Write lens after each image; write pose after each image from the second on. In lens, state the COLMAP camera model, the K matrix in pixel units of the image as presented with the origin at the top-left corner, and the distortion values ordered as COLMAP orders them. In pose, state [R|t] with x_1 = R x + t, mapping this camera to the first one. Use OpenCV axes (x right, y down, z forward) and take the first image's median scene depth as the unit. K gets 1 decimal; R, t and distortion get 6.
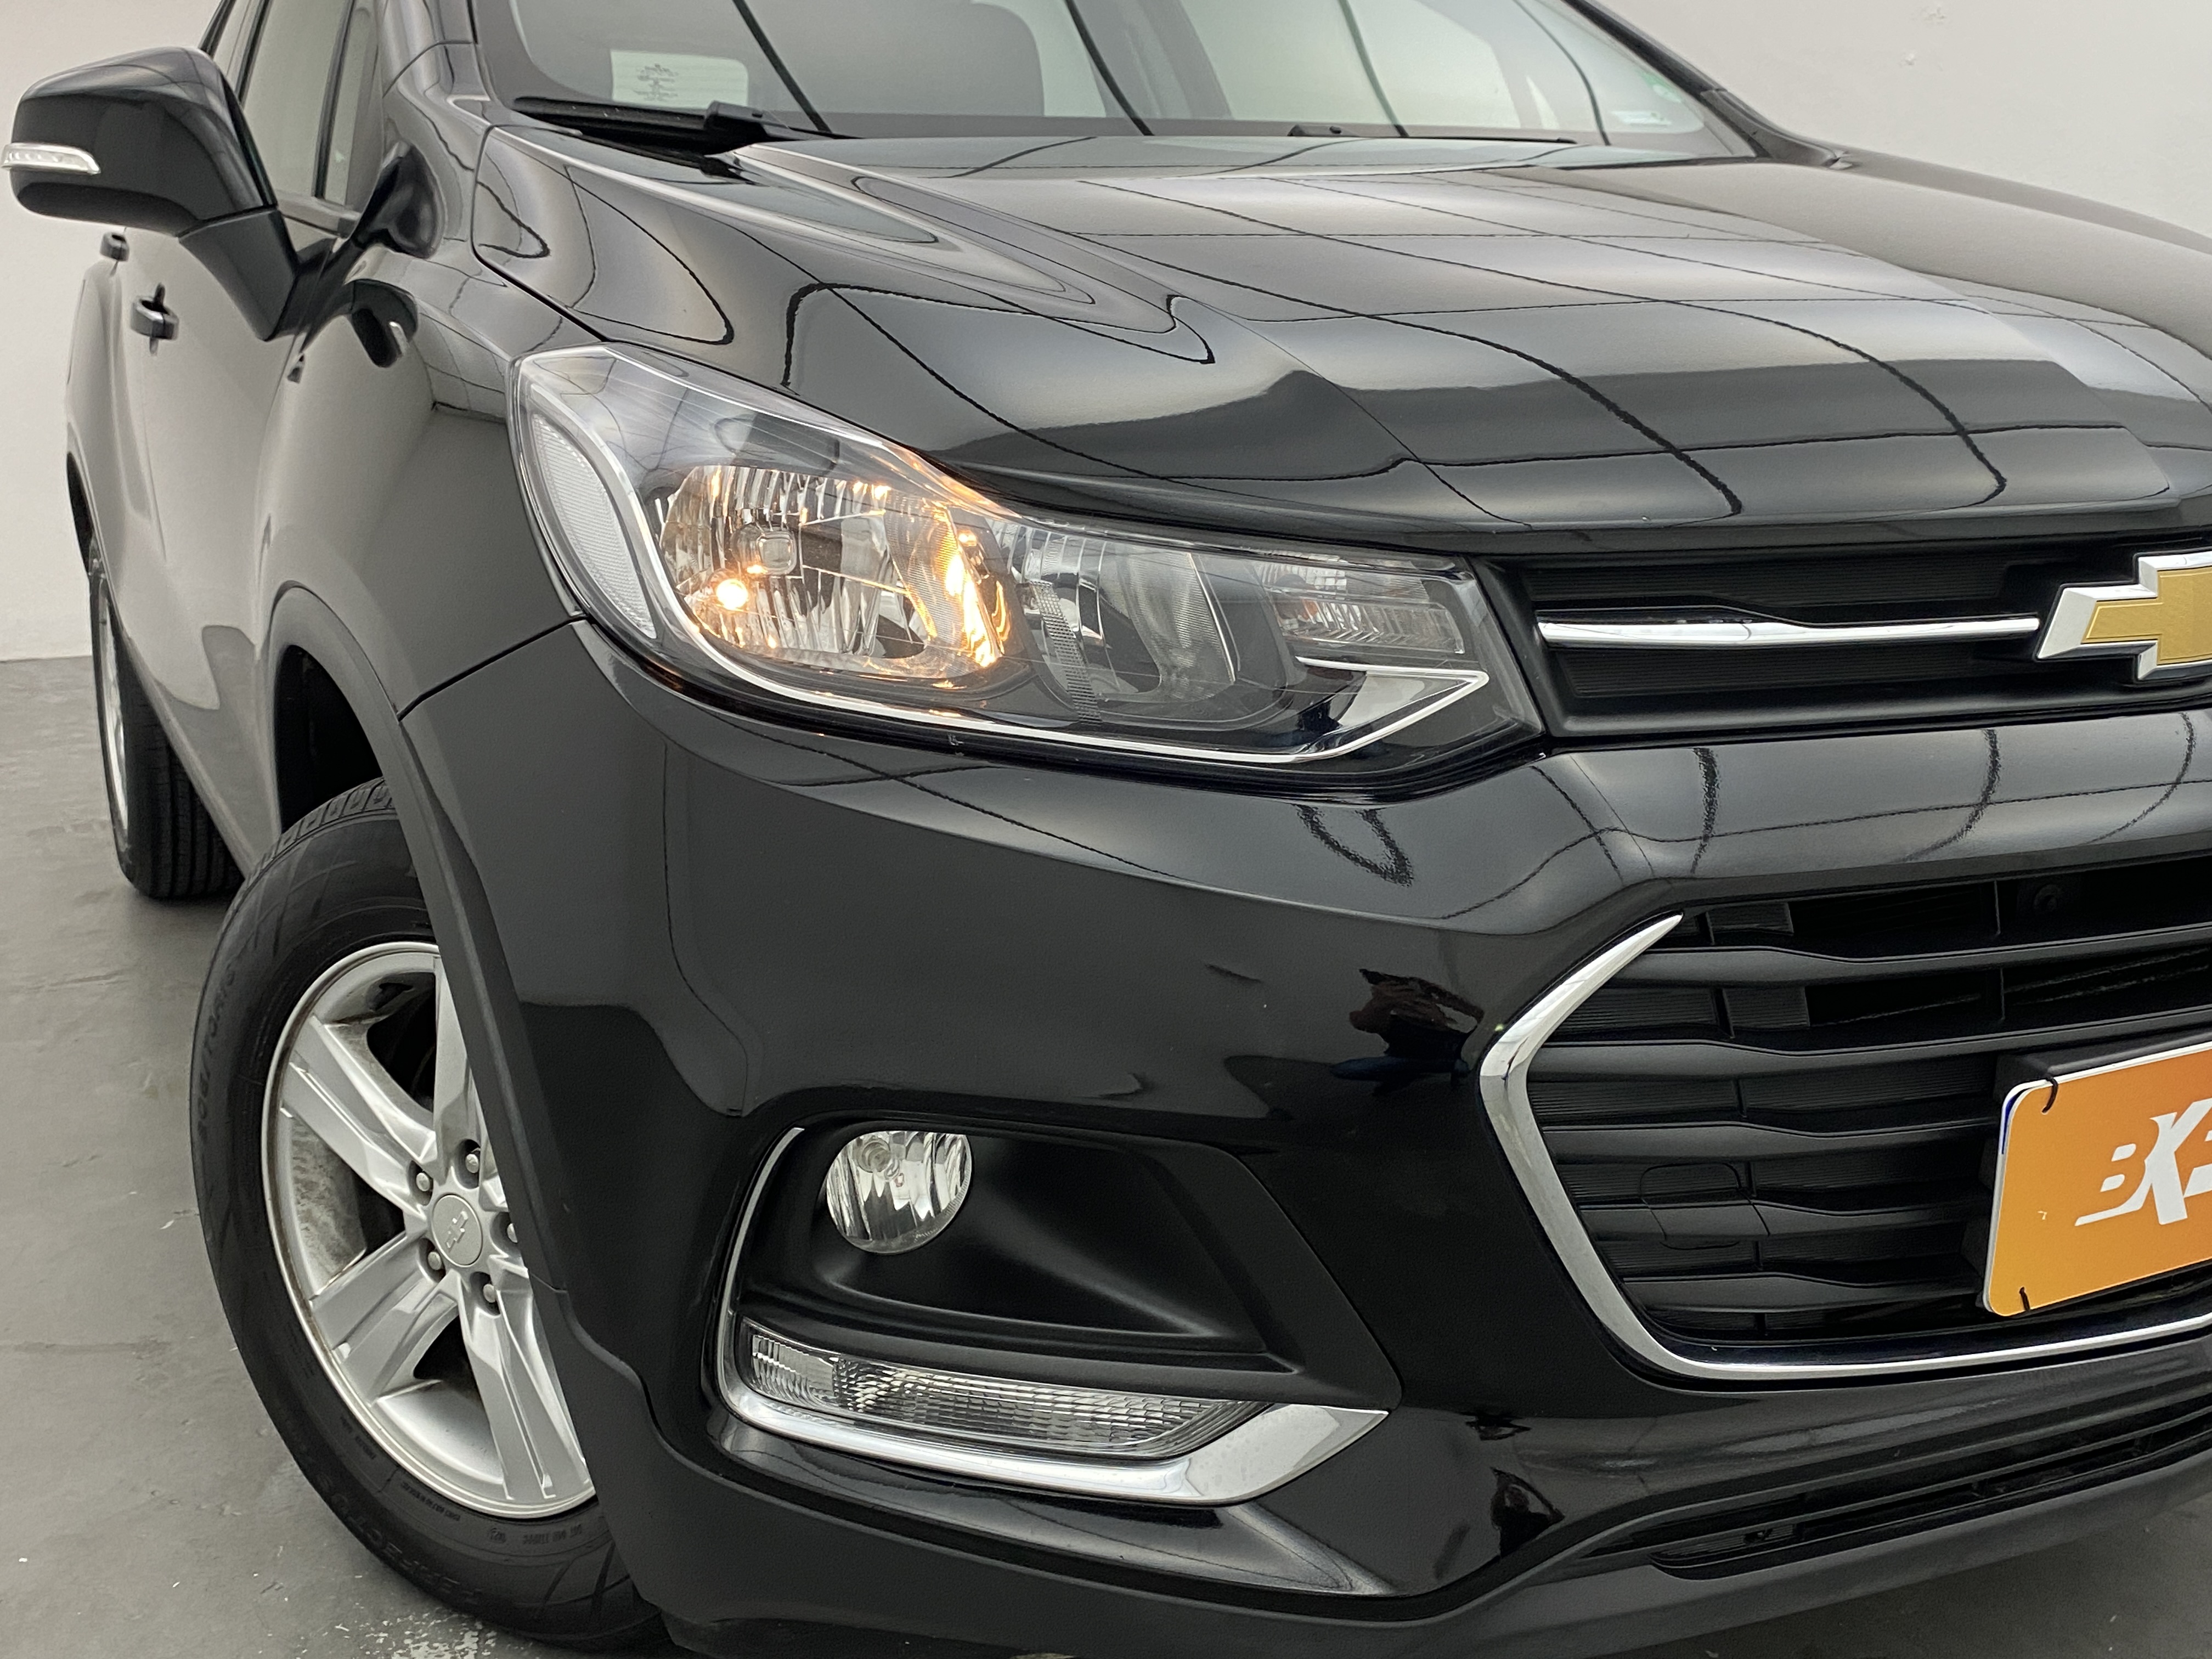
lens RADIAL K [[2282.9, 0, 1106.0], [0, 2282.9, 829.5], [0, 0, 1]] dist [0.071102, -0.263360]
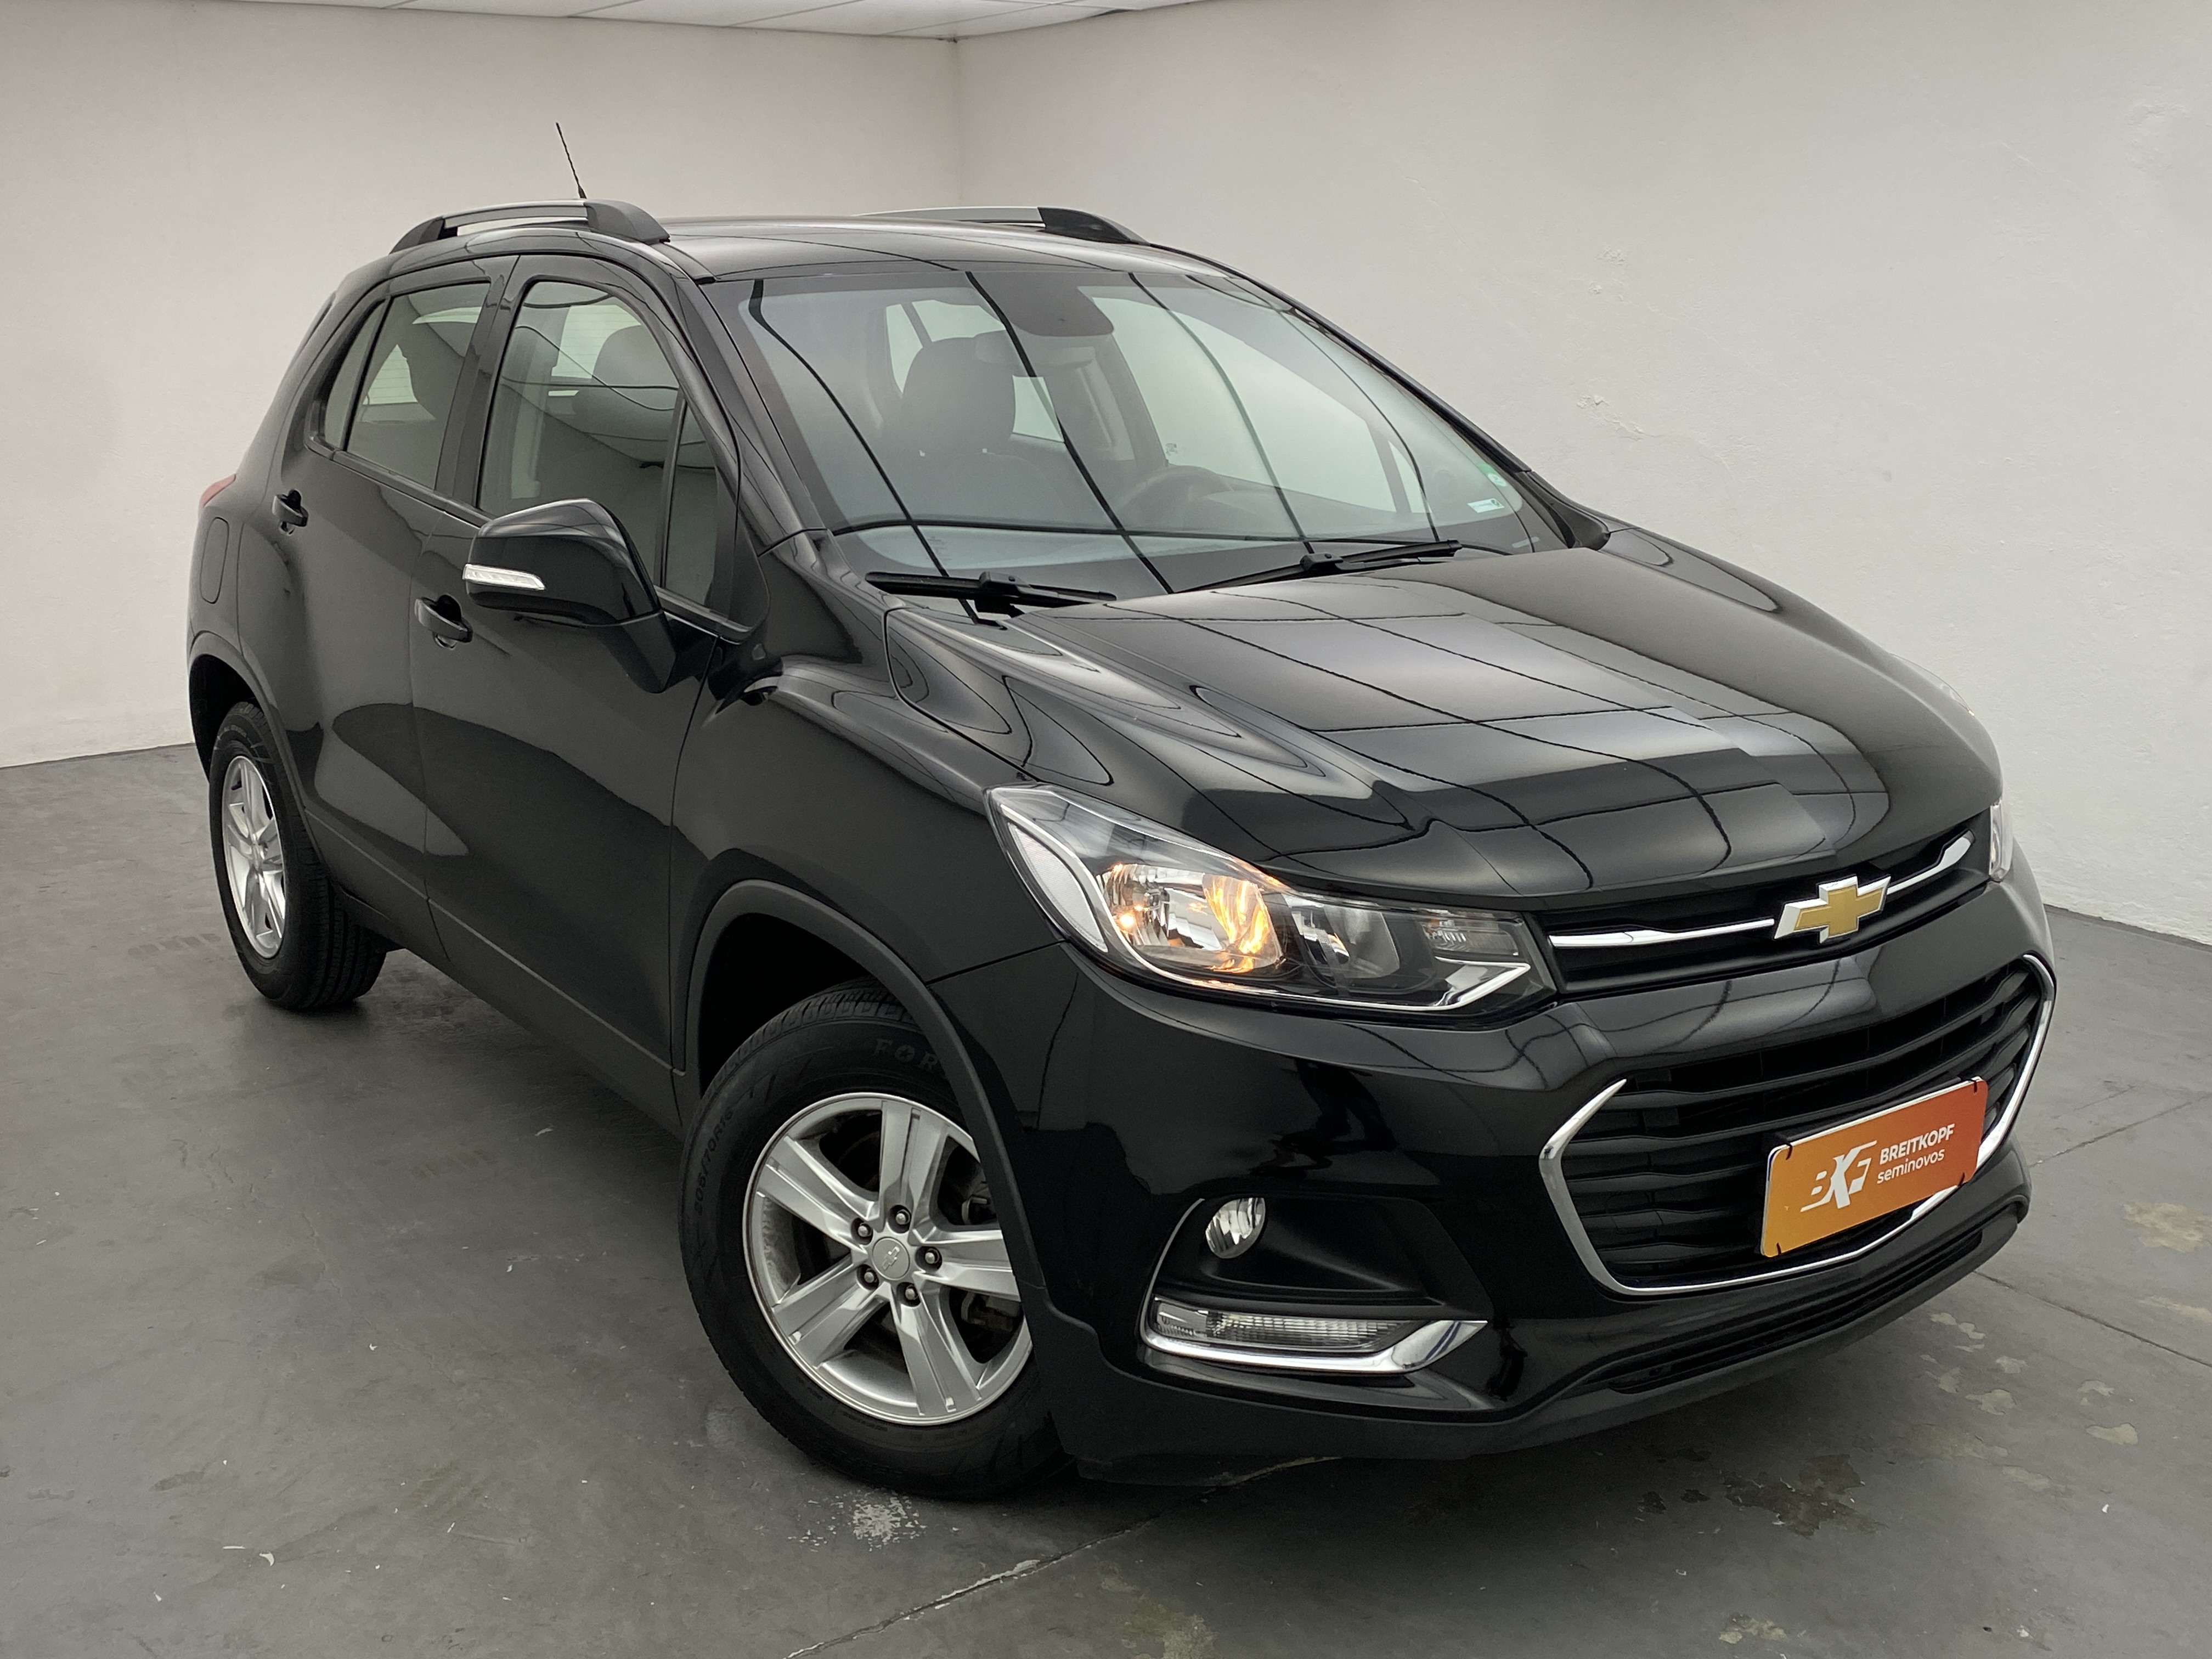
lens RADIAL K [[2282.9, 0, 1106.0], [0, 2282.9, 829.5], [0, 0, 1]] dist [0.071102, -0.263360]
pose [[0.987778, -0.031745, 0.152603, -0.497672], [0.030074, 0.999460, 0.013251, -0.216916], [-0.152942, -0.008500, 0.988199, -0.943070]]
